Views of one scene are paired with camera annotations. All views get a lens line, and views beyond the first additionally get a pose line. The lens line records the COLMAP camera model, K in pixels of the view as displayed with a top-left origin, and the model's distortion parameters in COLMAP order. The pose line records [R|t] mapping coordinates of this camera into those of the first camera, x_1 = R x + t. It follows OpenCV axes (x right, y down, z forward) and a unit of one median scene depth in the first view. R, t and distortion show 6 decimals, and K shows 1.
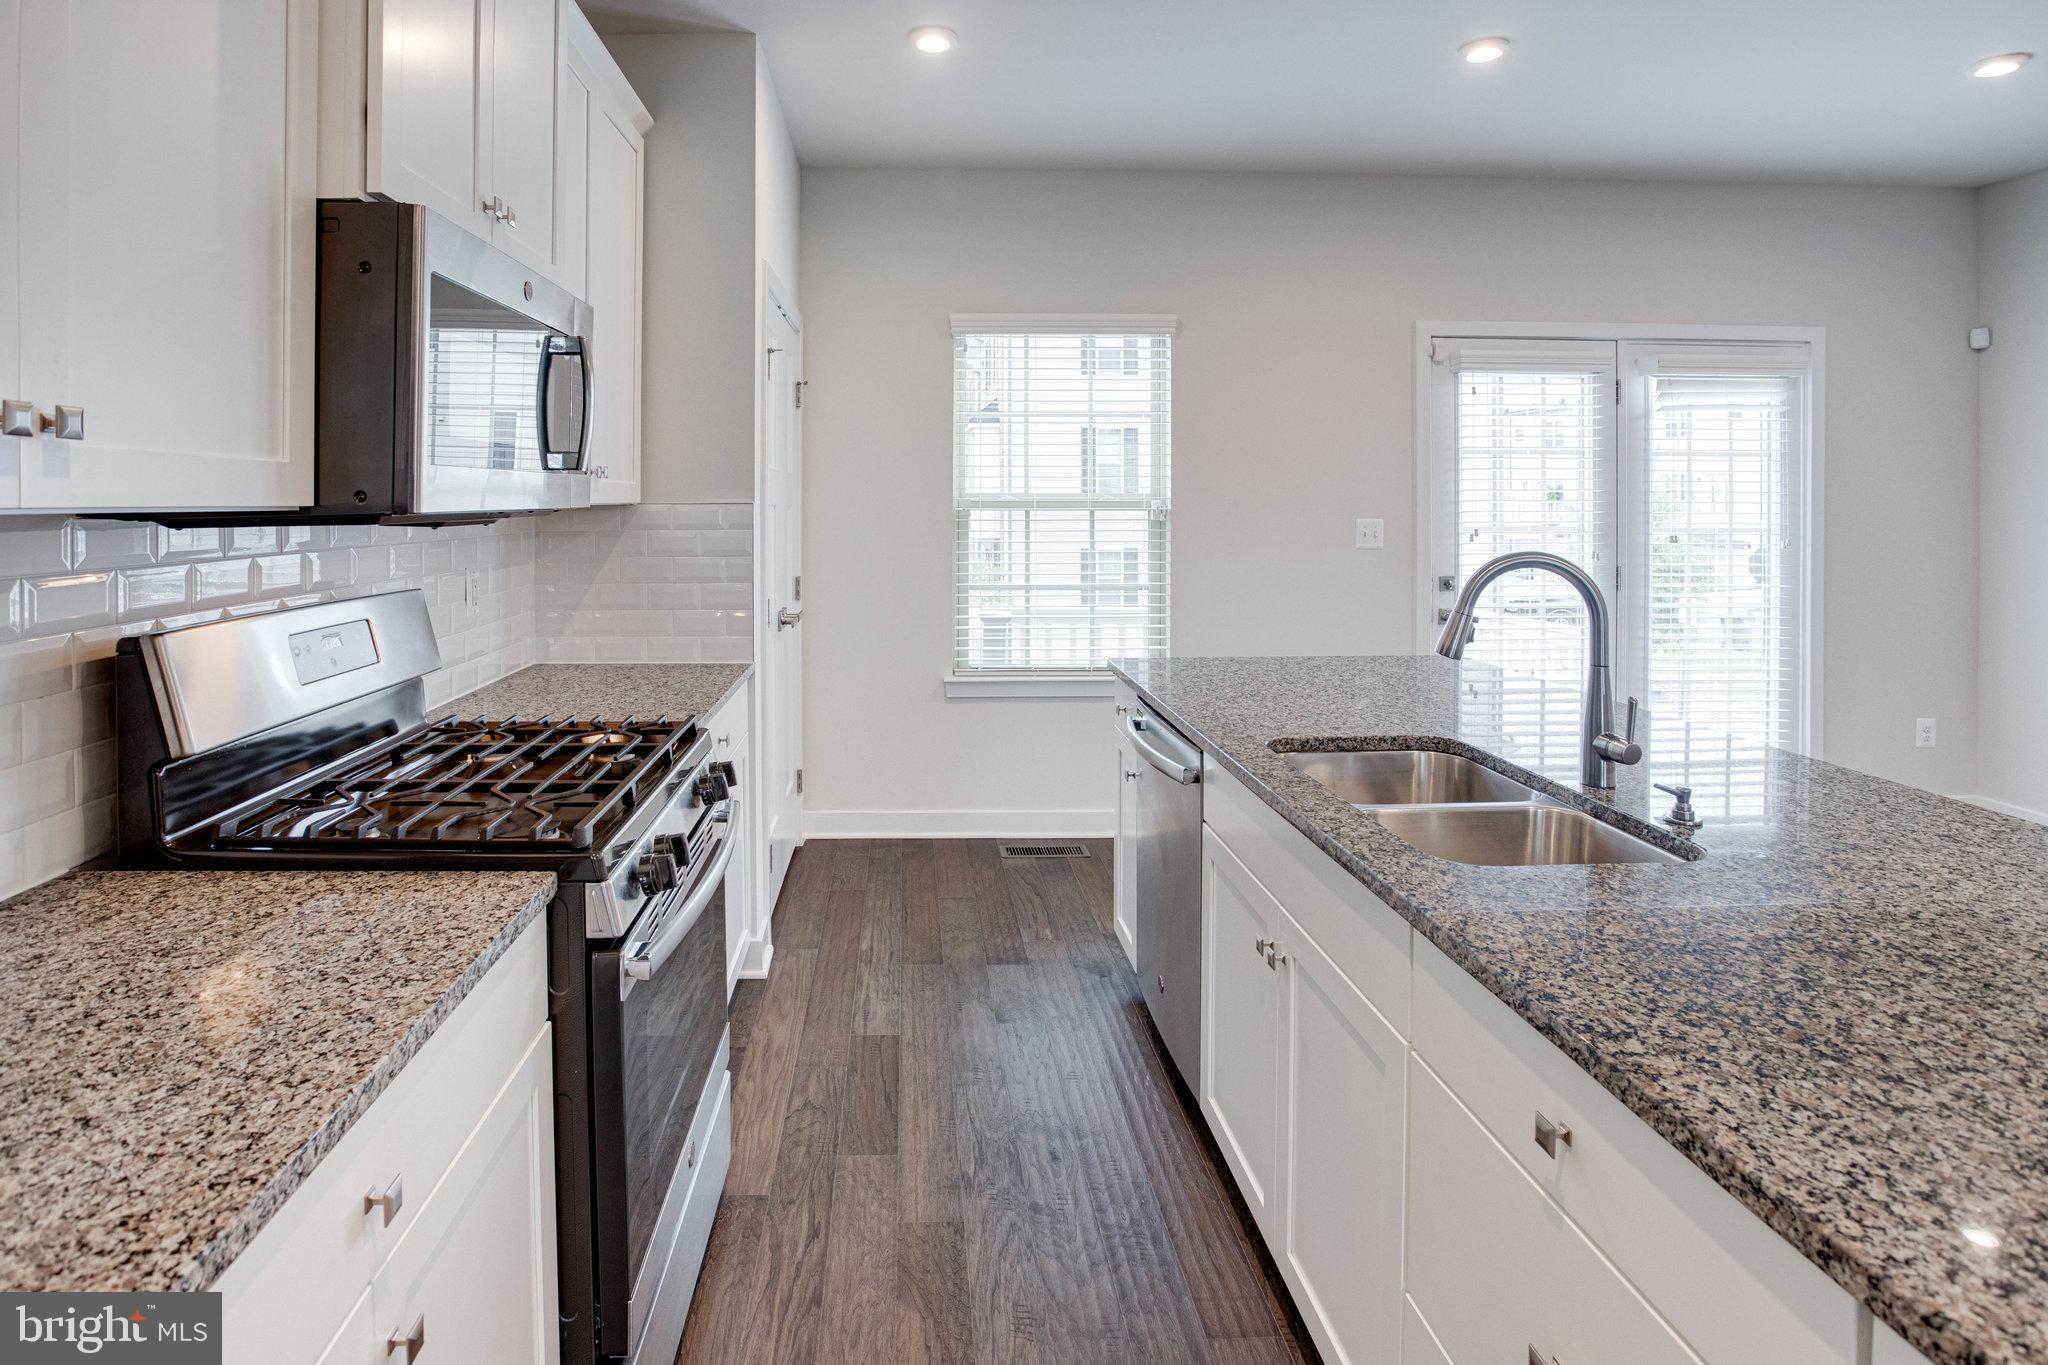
lens RADIAL K [[1102.5, 0, 954.9], [0, 1102.5, 513.6], [0, 0, 1]] dist [-0.050128, 0.011343]
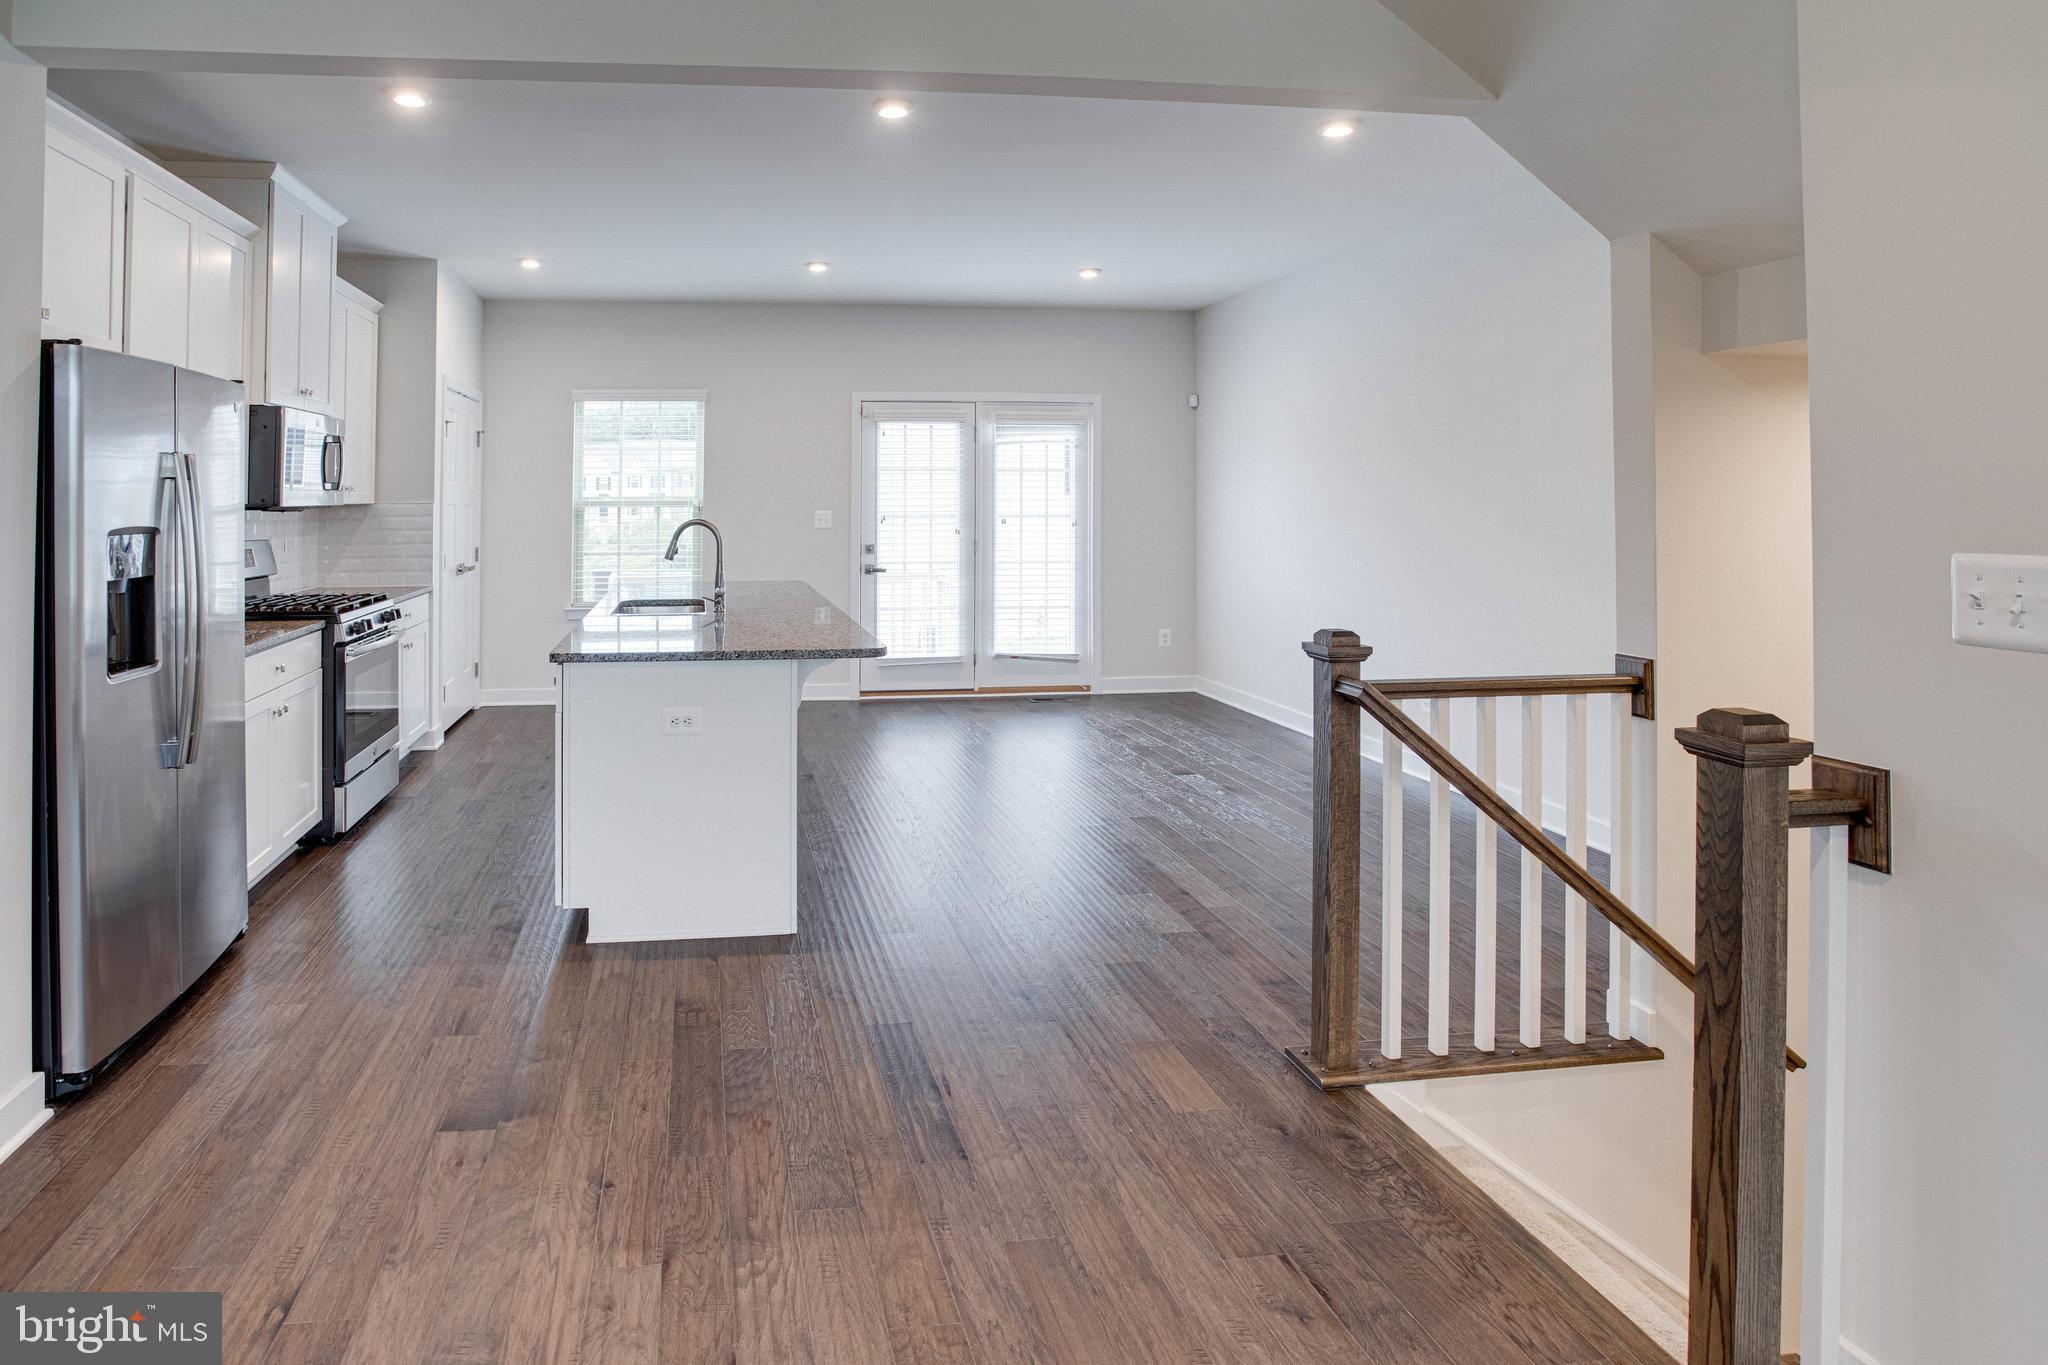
lens RADIAL K [[1085.5, 0, 787.3], [0, 1085.5, 462.3], [0, 0, 1]] dist [-0.025205, 0.010571]
pose [[0.999015, -0.003745, 0.044209, 0.263637], [0.005771, 0.998934, -0.045791, 0.007446], [-0.043990, 0.046001, 0.997972, -0.694236]]
